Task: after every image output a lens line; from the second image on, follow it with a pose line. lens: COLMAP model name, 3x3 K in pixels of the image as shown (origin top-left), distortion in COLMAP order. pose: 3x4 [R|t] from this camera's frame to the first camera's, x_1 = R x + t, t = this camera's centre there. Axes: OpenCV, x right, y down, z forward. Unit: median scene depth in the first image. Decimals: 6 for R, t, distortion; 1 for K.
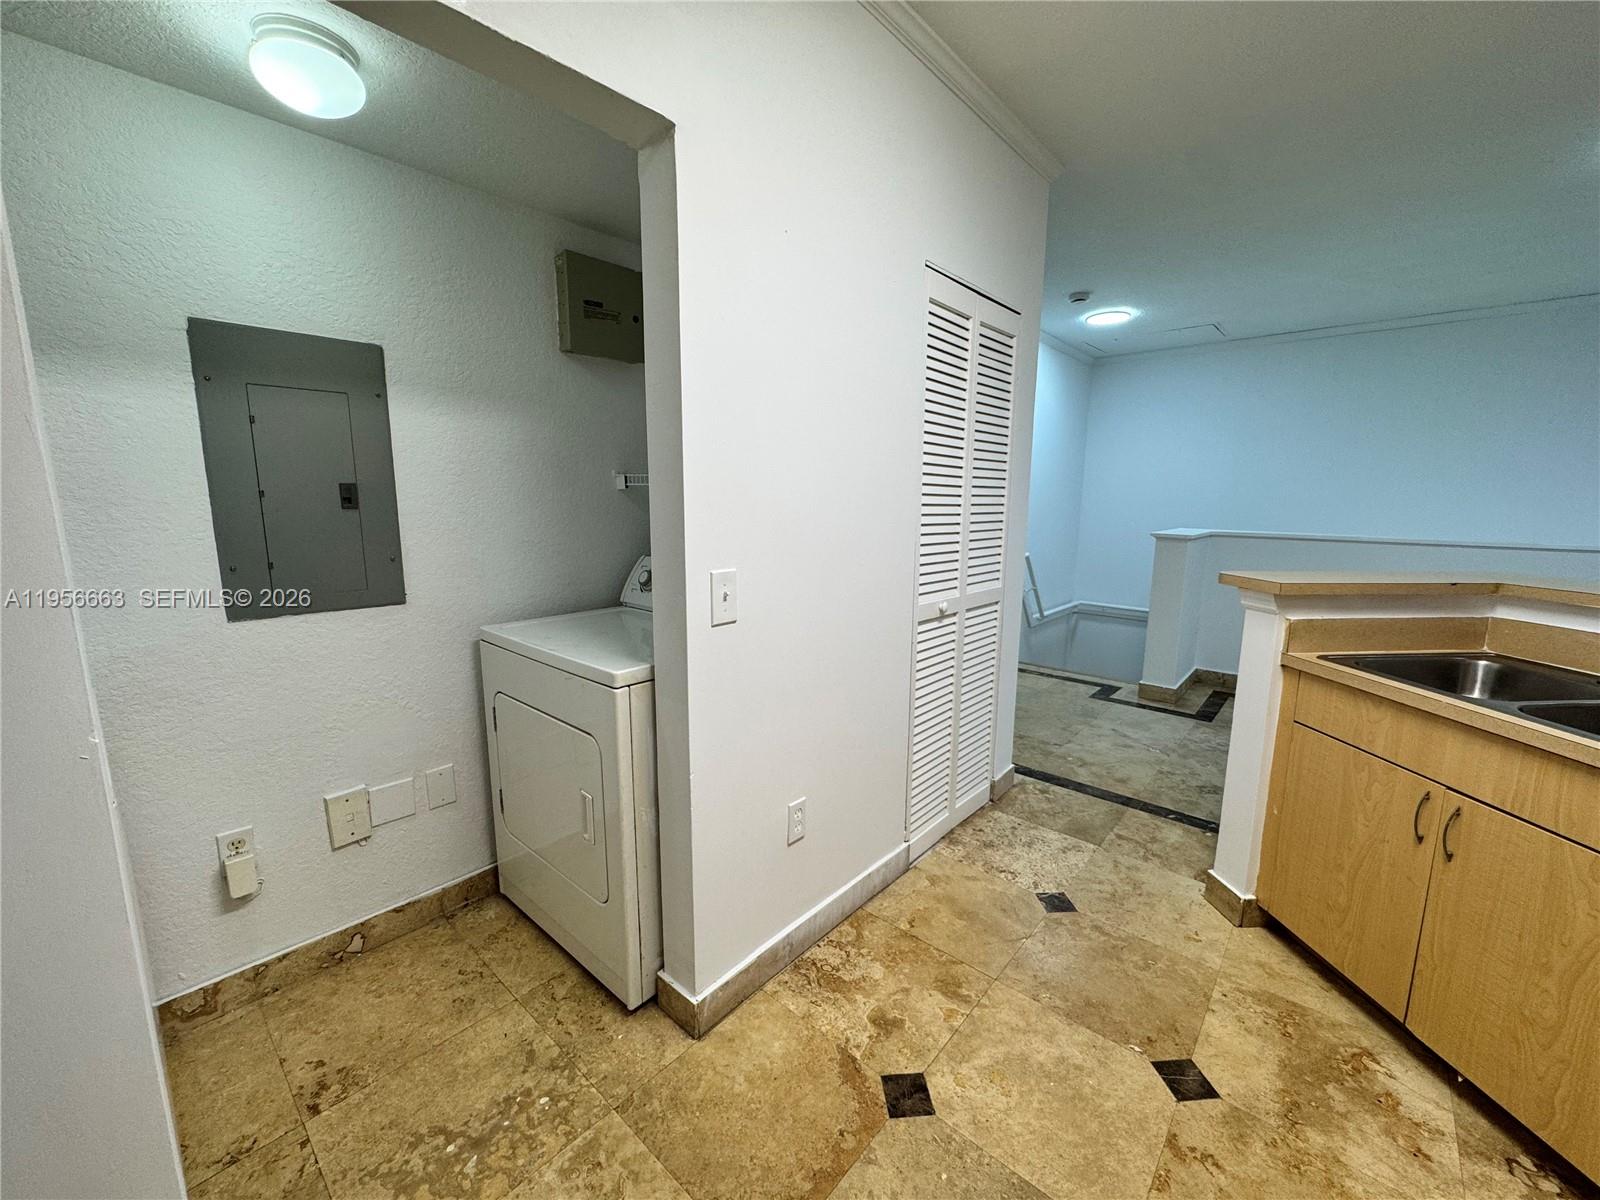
lens RADIAL K [[637.0, 0, 798.8], [0, 637.0, 591.9], [0, 0, 1]] dist [-0.004499, 0.000545]
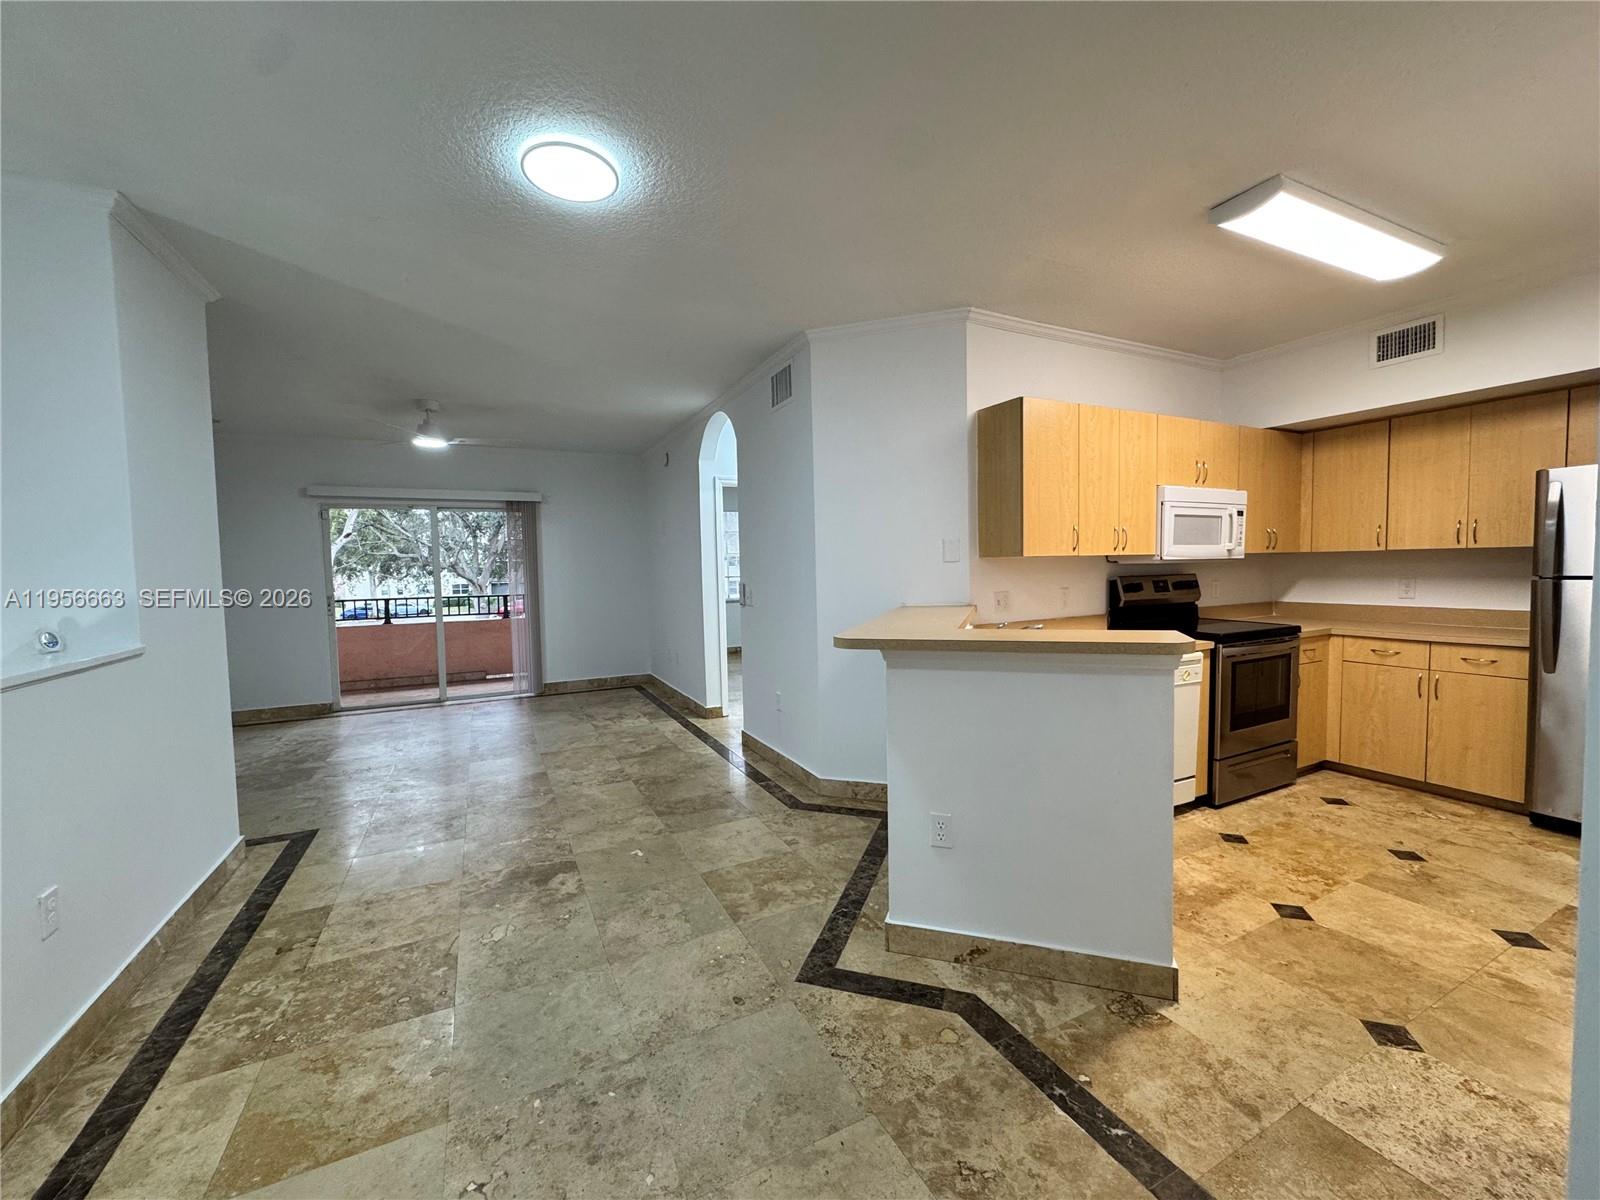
lens RADIAL K [[637.0, 0, 799.2], [0, 637.0, 598.7], [0, 0, 1]] dist [-0.004499, 0.000545]
pose [[-0.928337, -0.002772, 0.371730, 0.951689], [0.073803, 0.978692, 0.191611, -0.326998], [-0.364340, 0.205314, -0.908351, 2.234222]]
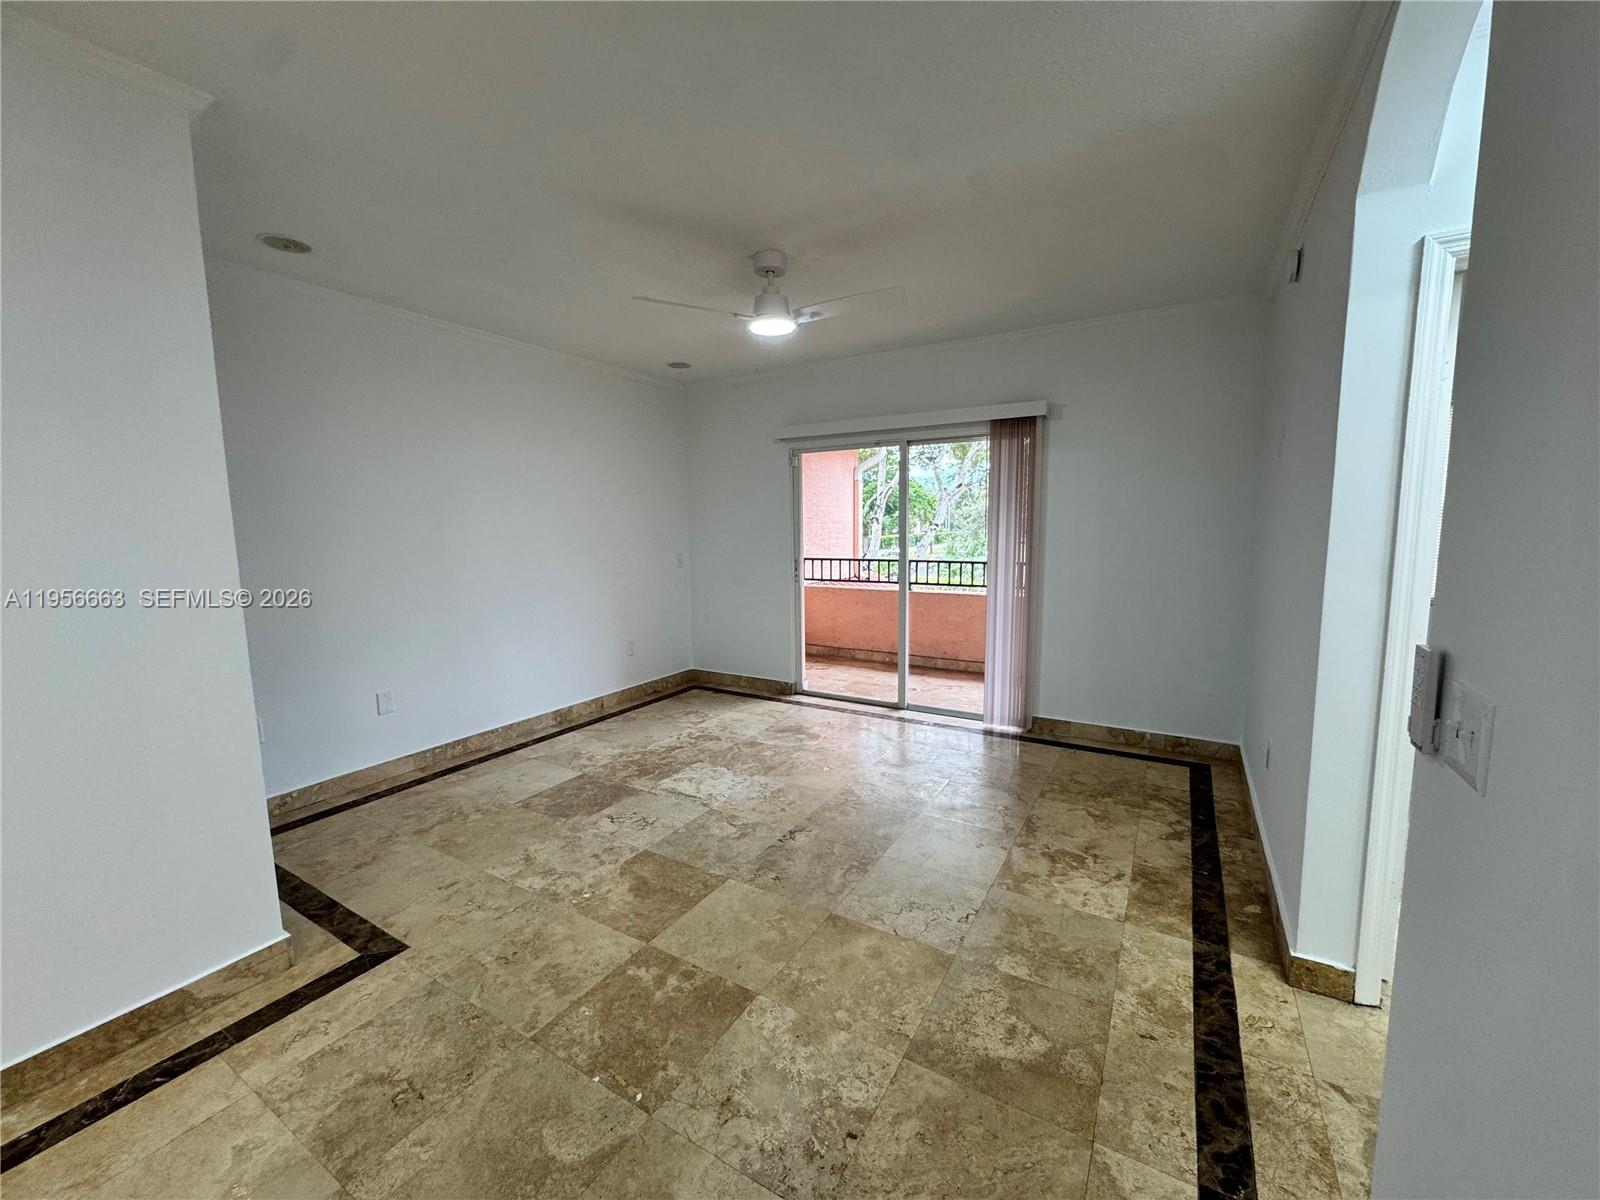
lens RADIAL K [[637.0, 0, 792.4], [0, 637.0, 599.0], [0, 0, 1]] dist [-0.004499, 0.000545]
pose [[-0.185571, -0.117267, 0.975609, 1.707250], [0.157402, 0.976485, 0.147312, -0.124454], [-0.969942, 0.180900, -0.162749, 0.571995]]
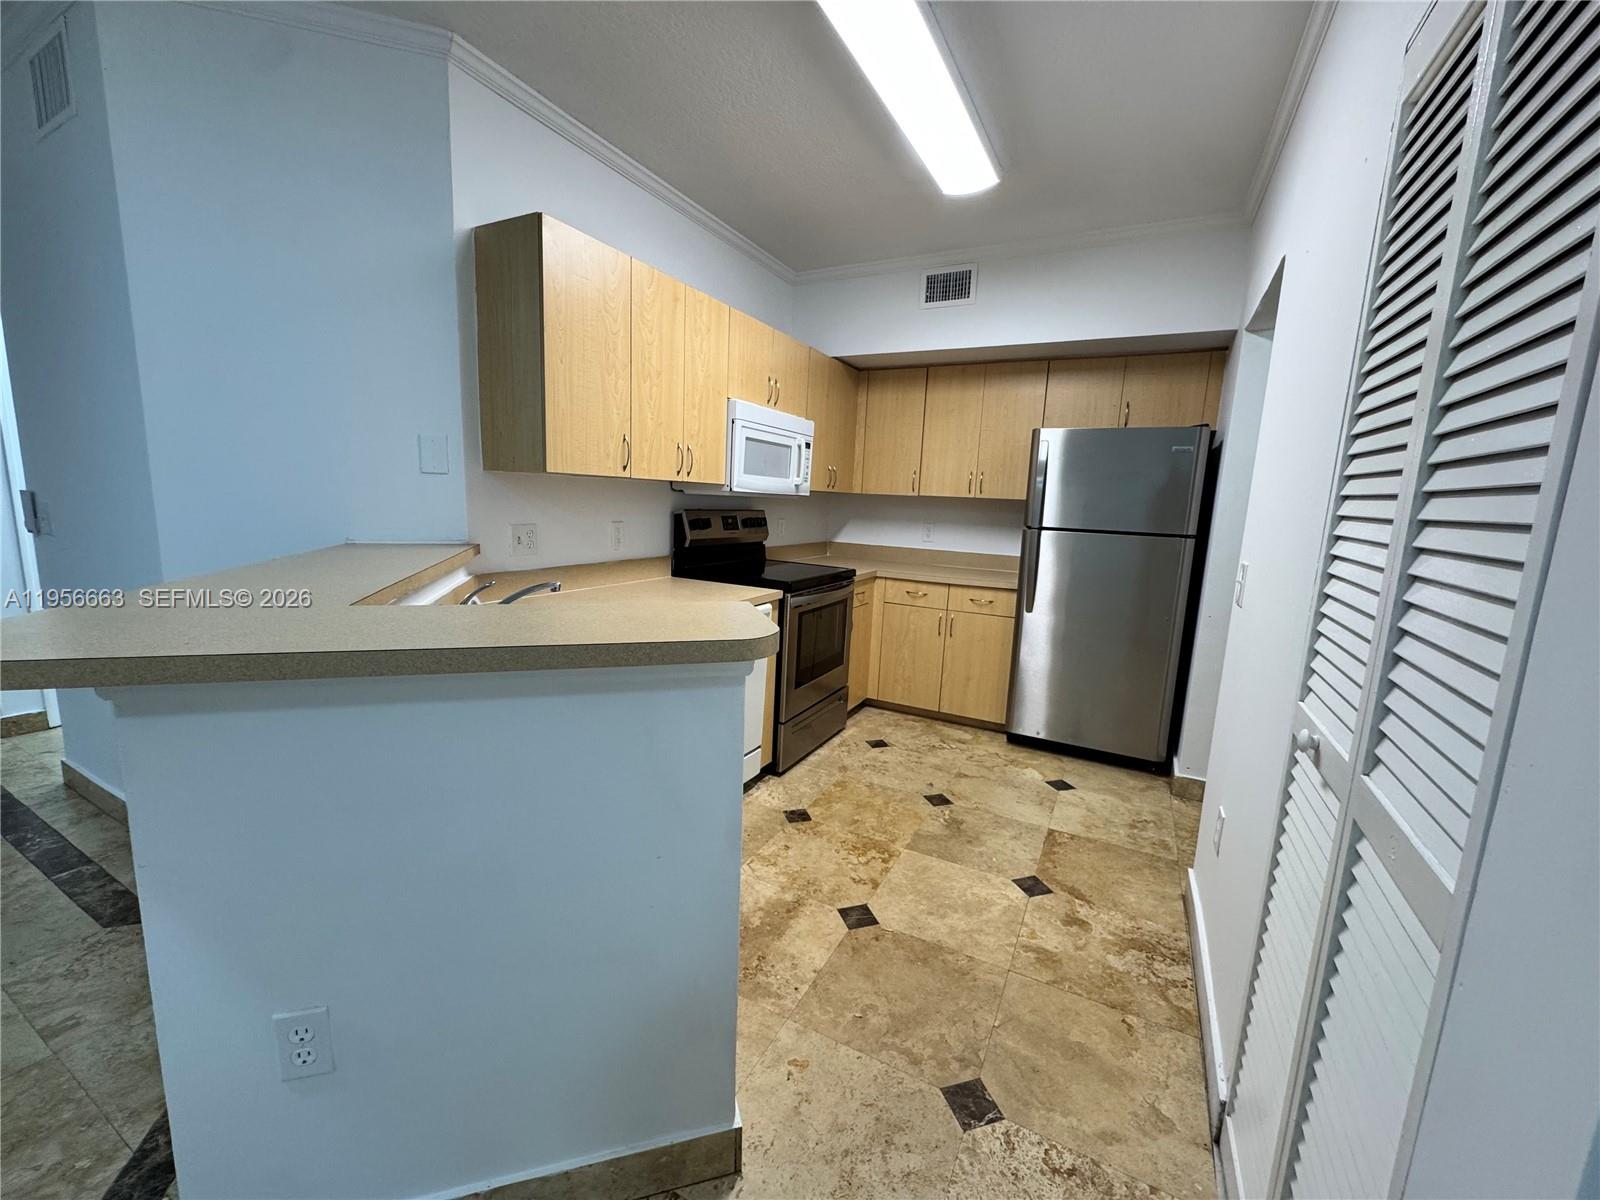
lens RADIAL K [[637.0, 0, 800.2], [0, 637.0, 600.4], [0, 0, 1]] dist [-0.004499, 0.000545]
pose [[-0.969816, -0.005320, -0.243780, 0.867090], [-0.080683, 0.950447, 0.300235, -0.223576], [0.230103, 0.310841, -0.922188, 1.643997]]
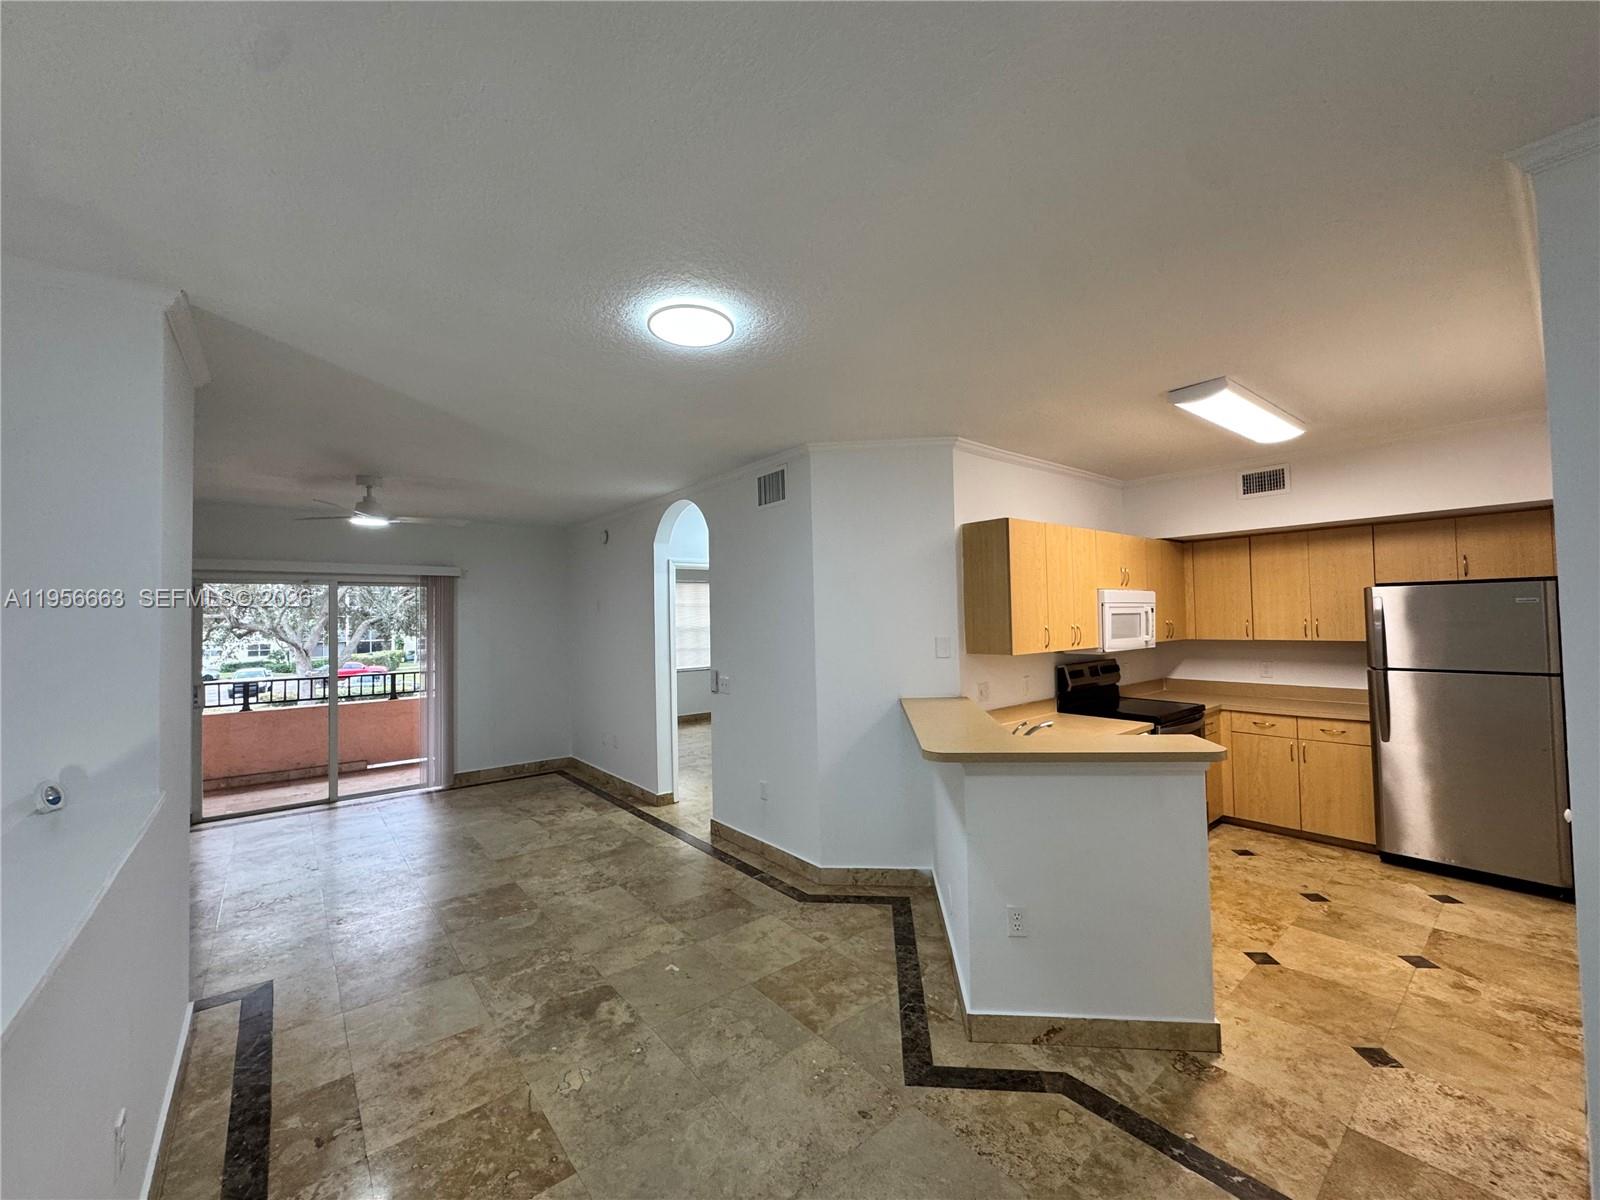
lens RADIAL K [[637.0, 0, 800.1], [0, 637.0, 601.6], [0, 0, 1]] dist [-0.004499, 0.000545]
pose [[-0.987071, 0.022137, 0.158746, 1.360035], [0.041875, 0.991635, 0.122092, -0.496257], [-0.154715, 0.127161, -0.979741, 2.429227]]
